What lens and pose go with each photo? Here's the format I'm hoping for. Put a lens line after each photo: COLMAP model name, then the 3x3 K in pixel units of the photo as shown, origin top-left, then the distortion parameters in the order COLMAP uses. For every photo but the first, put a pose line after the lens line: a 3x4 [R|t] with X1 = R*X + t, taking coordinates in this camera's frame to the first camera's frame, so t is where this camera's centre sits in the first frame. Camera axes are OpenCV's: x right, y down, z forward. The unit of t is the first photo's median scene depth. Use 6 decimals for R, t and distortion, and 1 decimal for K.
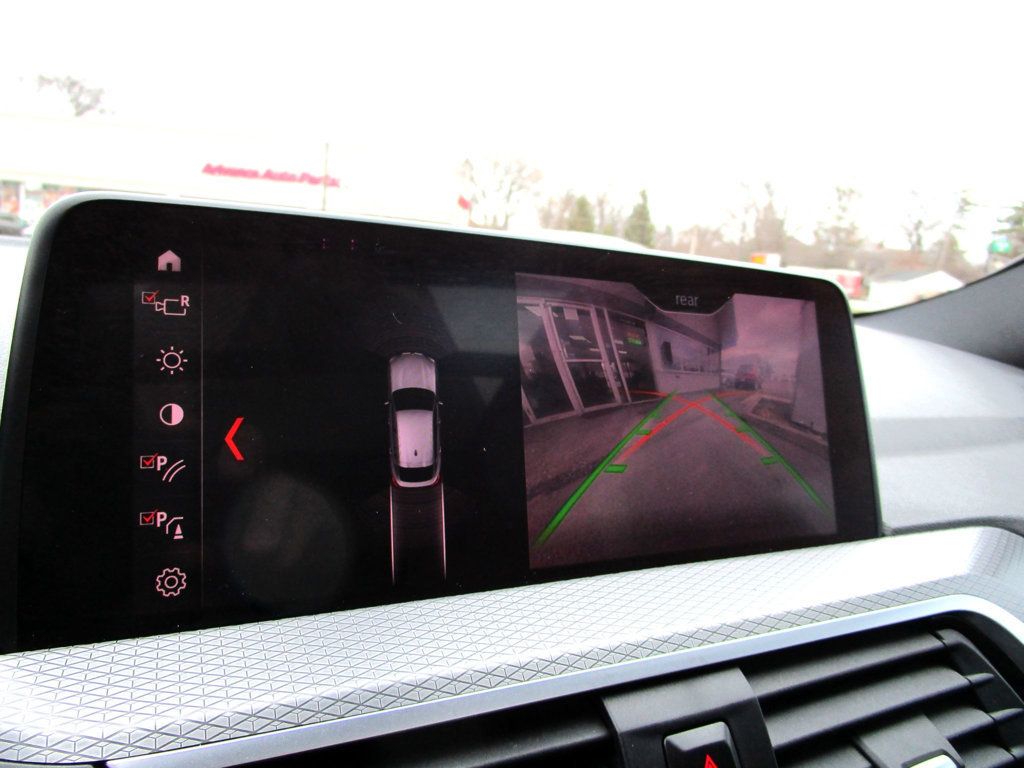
lens RADIAL K [[723.5, 0, 518.3], [0, 723.5, 381.6], [0, 0, 1]] dist [-0.001965, -0.017640]
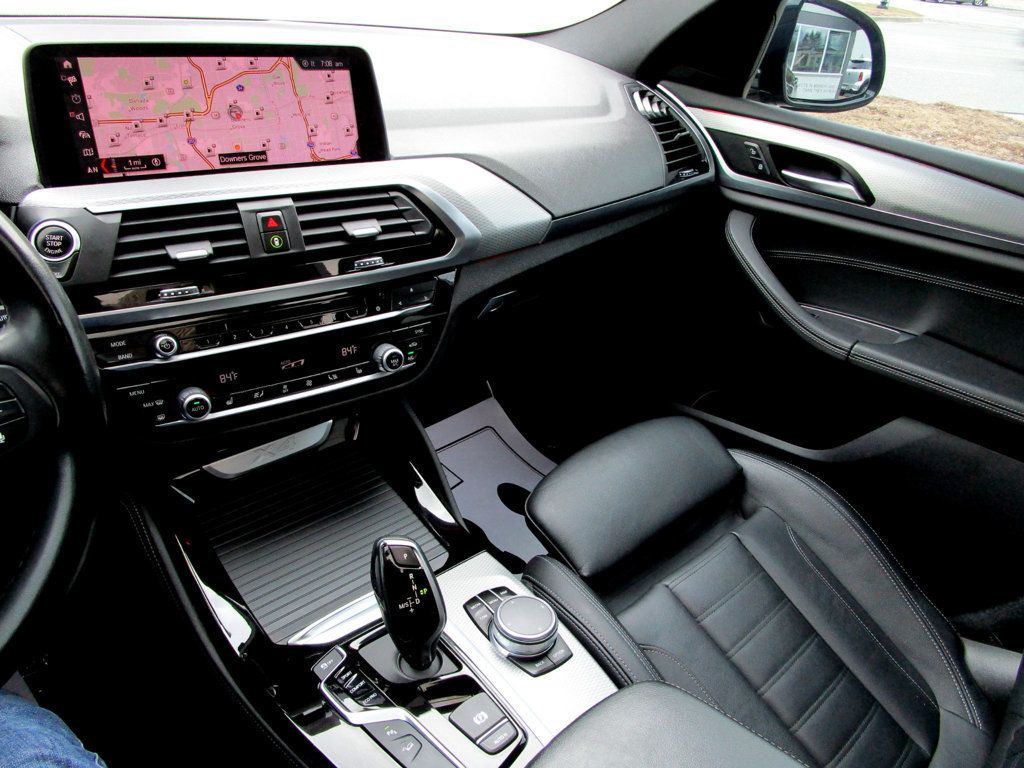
lens RADIAL K [[723.5, 0, 508.3], [0, 723.5, 363.8], [0, 0, 1]] dist [-0.001965, -0.017640]
pose [[0.991855, -0.070703, 0.105950, 0.700648], [0.026676, 0.928654, 0.369986, -0.049143], [-0.124550, -0.364147, 0.922976, -1.833520]]
